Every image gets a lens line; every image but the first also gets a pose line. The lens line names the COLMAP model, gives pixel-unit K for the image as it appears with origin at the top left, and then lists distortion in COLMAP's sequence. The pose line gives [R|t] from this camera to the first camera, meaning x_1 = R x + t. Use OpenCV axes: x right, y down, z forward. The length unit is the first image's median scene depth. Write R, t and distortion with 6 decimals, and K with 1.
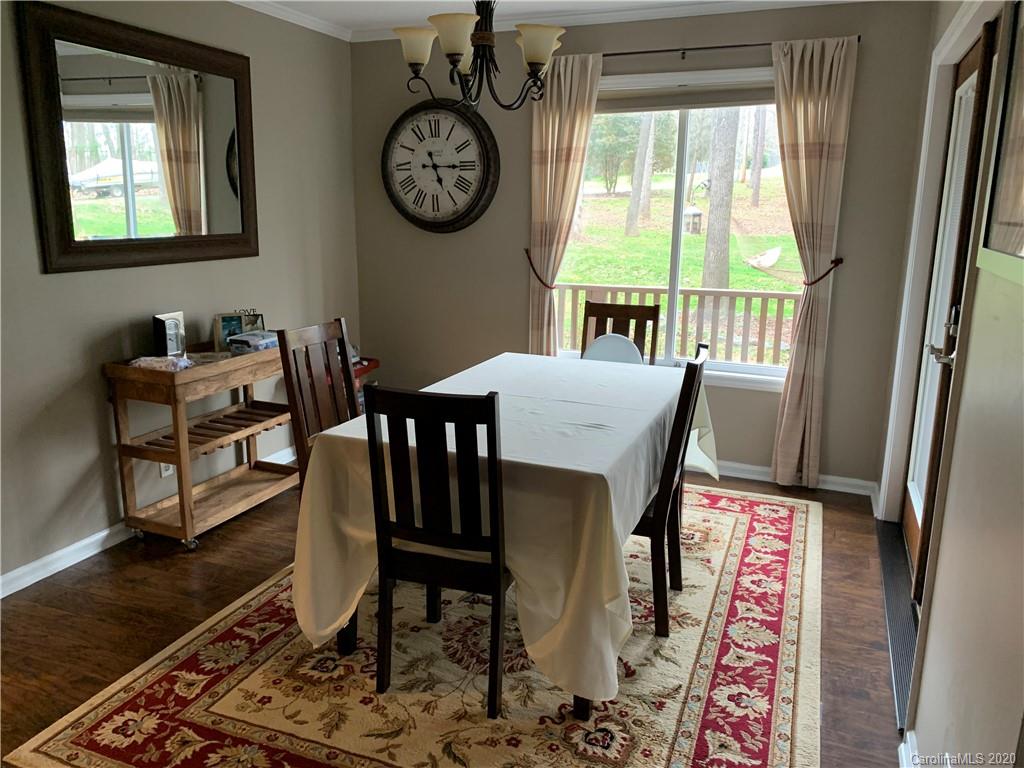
lens RADIAL K [[787.2, 0, 501.9], [0, 787.2, 381.3], [0, 0, 1]] dist [0.060693, -0.075409]
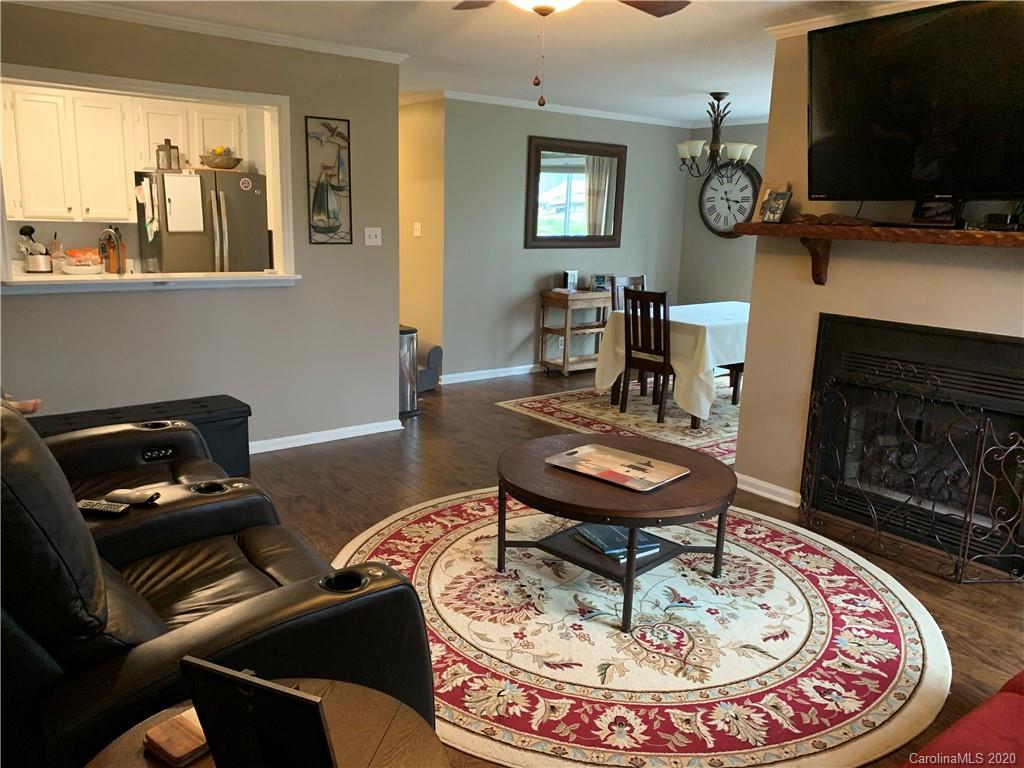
lens RADIAL K [[787.2, 0, 501.9], [0, 787.2, 381.3], [0, 0, 1]] dist [0.060693, -0.075409]
pose [[0.862702, 0.120738, -0.491088, 0.516839], [-0.128265, 0.991568, 0.018460, 0.201181], [0.489176, 0.047064, 0.870915, -0.963146]]
